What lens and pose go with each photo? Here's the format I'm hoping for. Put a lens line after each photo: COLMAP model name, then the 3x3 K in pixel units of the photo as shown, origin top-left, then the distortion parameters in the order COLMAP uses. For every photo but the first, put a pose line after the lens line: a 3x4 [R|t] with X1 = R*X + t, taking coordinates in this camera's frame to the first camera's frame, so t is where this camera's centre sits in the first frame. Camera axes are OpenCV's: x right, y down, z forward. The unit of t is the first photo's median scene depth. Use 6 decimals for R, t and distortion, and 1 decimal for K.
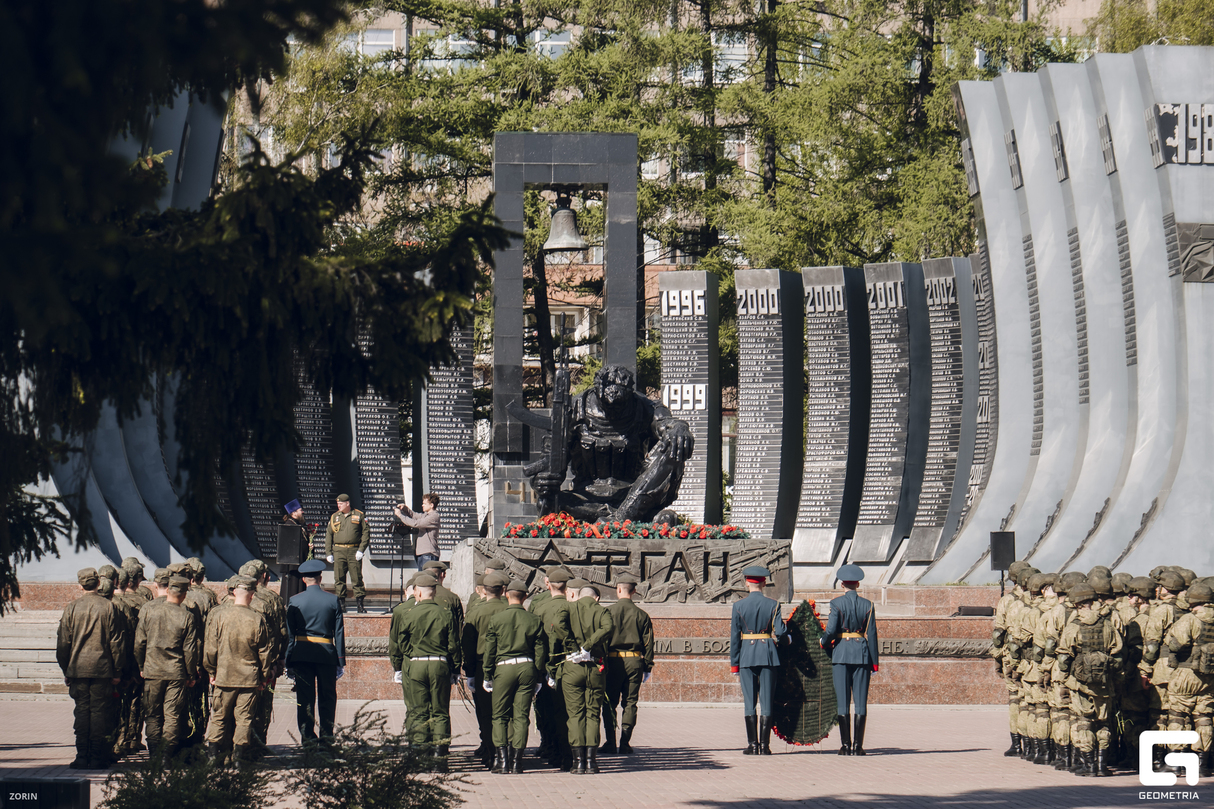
lens RADIAL K [[4455.5, 0, 648.3], [0, 4455.5, 366.7], [0, 0, 1]] dist [-0.039188, 0.000000]
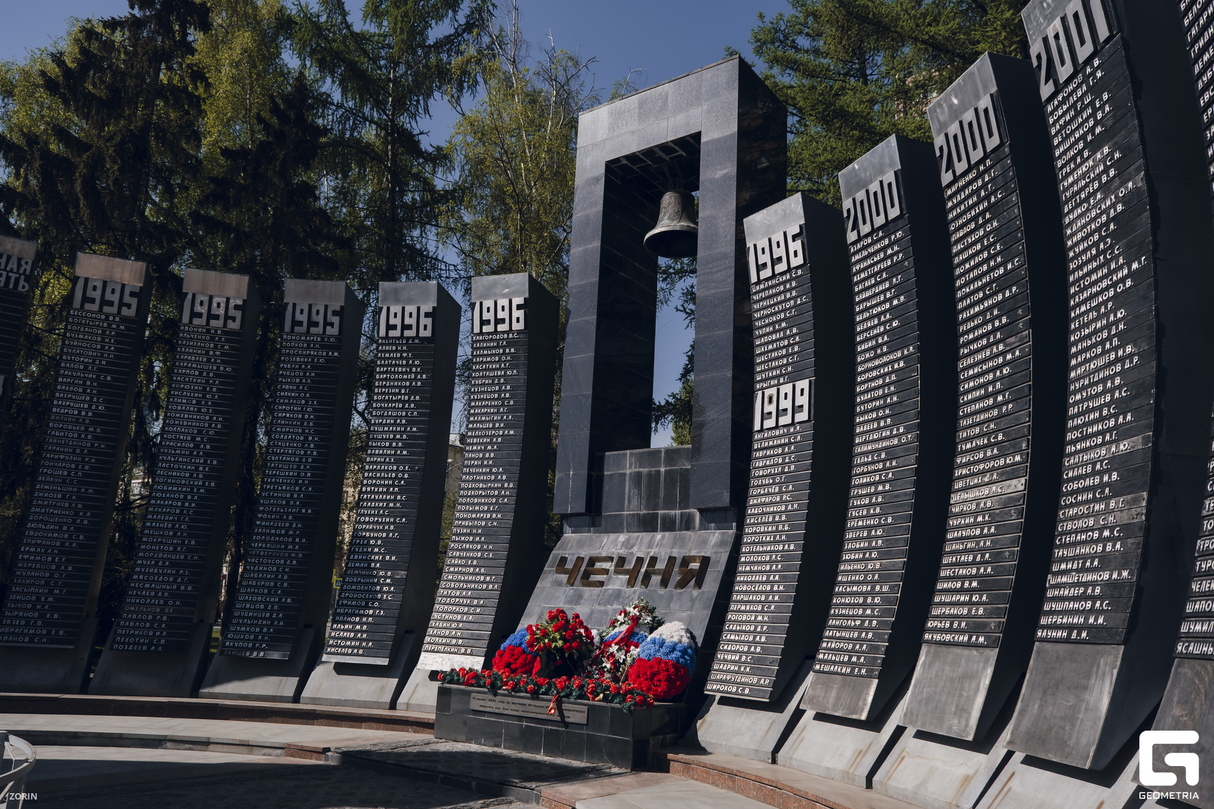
lens RADIAL K [[921.0, 0, 609.3], [0, 921.0, 413.5], [0, 0, 1]] dist [0.029184, -0.007035]
pose [[0.747249, -0.117476, -0.654078, 0.071506], [-0.015724, 0.980850, -0.194130, 0.032256], [0.664358, 0.155349, 0.731092, 0.909591]]
